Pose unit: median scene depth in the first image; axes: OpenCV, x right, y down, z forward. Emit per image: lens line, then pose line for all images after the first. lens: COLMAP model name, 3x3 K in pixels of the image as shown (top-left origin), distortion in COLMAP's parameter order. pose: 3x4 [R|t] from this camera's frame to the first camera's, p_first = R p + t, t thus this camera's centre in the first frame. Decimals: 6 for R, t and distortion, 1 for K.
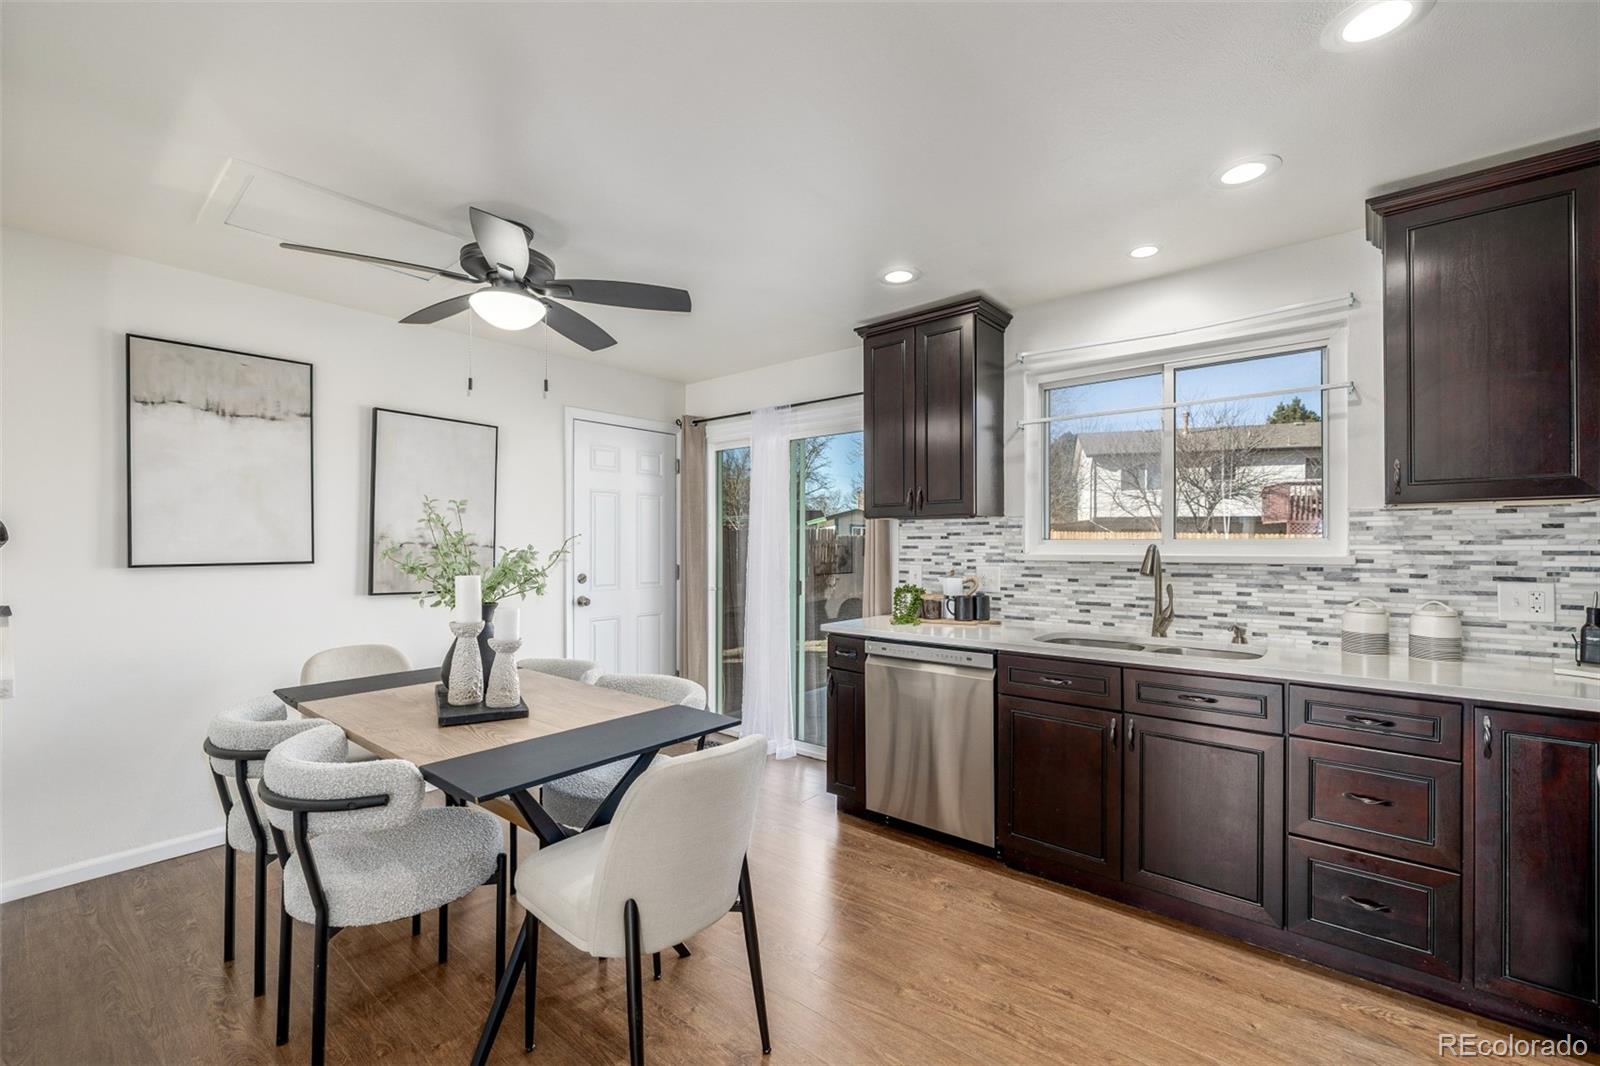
lens RADIAL K [[677.3, 0, 790.2], [0, 677.3, 543.4], [0, 0, 1]] dist [0.001426, 0.000438]
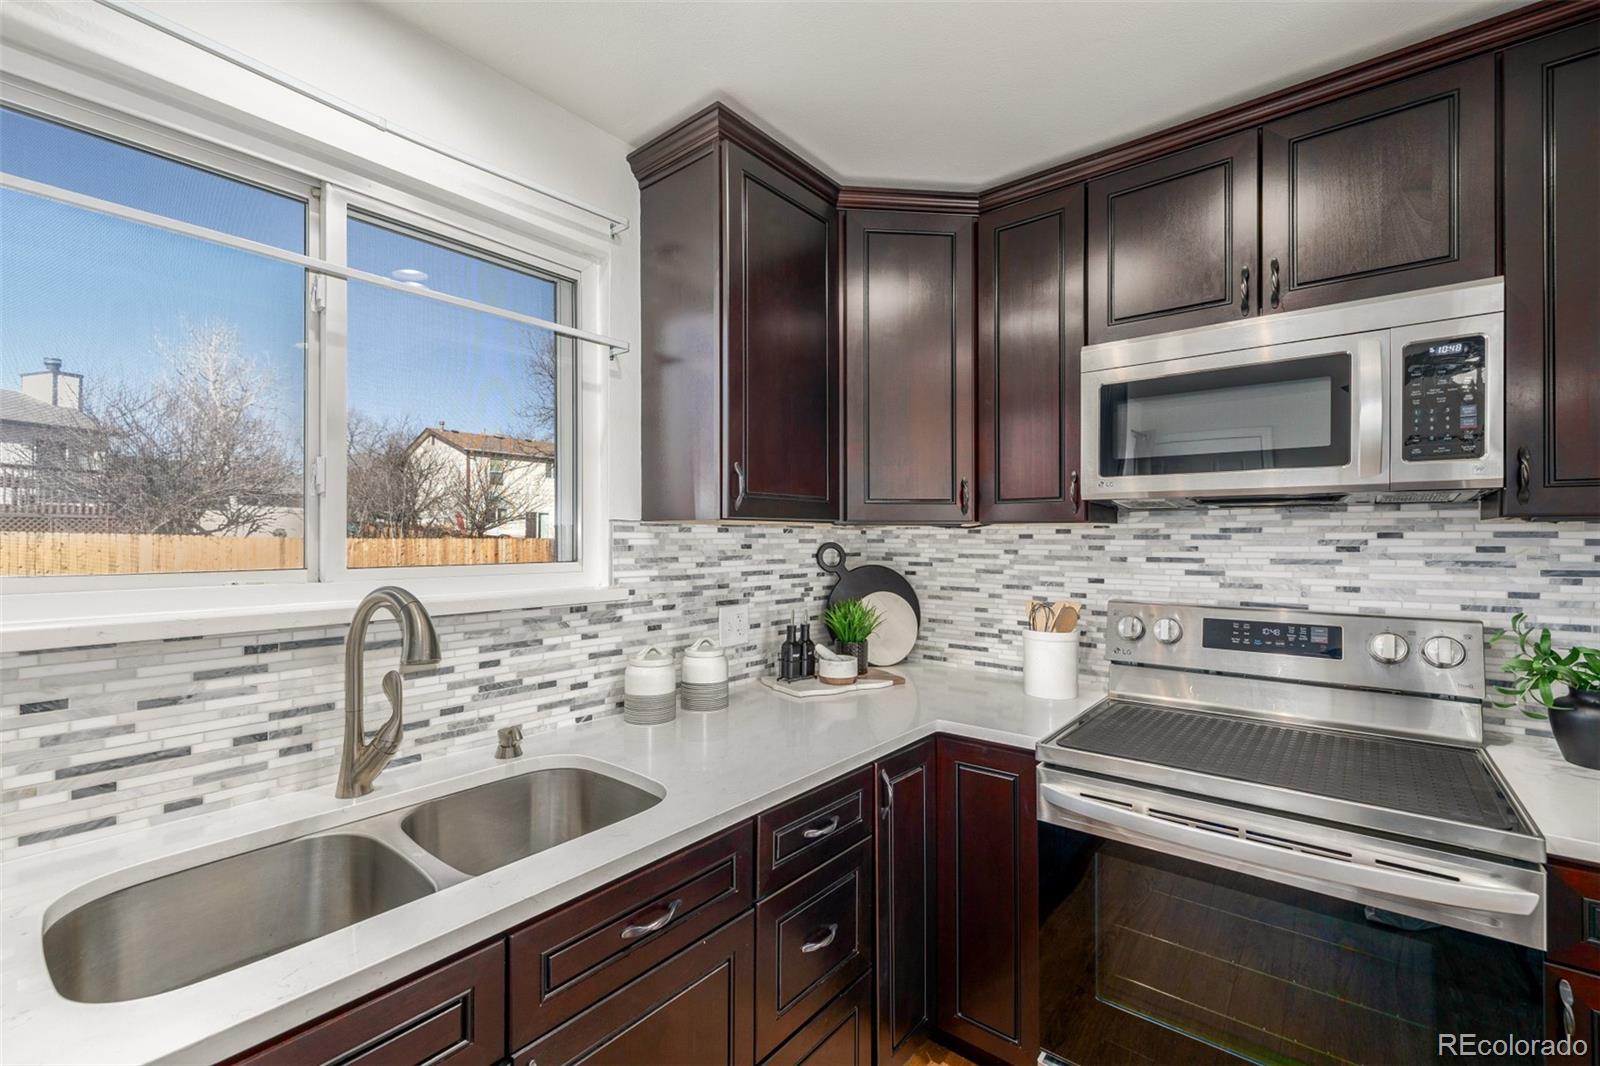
lens RADIAL K [[677.3, 0, 799.4], [0, 677.3, 530.6], [0, 0, 1]] dist [0.001426, 0.000438]
pose [[-0.032347, 0.013214, 0.999389, 0.090705], [-0.001368, 0.999911, -0.013265, -0.025863], [-0.999476, -0.001796, -0.032326, 0.690518]]
